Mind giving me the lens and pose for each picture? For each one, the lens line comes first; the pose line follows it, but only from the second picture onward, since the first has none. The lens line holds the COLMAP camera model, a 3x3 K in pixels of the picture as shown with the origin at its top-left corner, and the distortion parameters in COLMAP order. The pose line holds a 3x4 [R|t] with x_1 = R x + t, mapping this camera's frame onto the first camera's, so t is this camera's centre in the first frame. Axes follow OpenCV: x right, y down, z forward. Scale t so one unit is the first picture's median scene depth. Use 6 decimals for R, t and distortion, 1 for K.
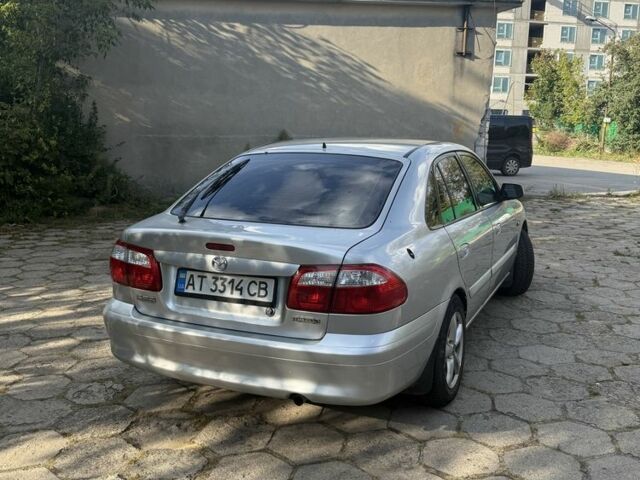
lens RADIAL K [[830.5, 0, 320.0], [0, 830.5, 240.0], [0, 0, 1]] dist [0.246770, -0.618786]
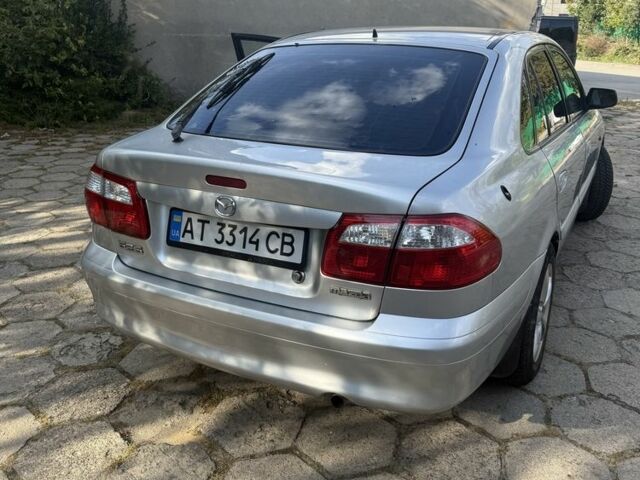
lens RADIAL K [[728.3, 0, 317.8], [0, 728.3, 262.9], [0, 0, 1]] dist [0.145162, -0.356158]
pose [[0.998883, 0.016845, -0.044138, -0.014244], [-0.009310, 0.986140, 0.165656, -0.022300], [0.046316, -0.165060, 0.985195, 0.343908]]
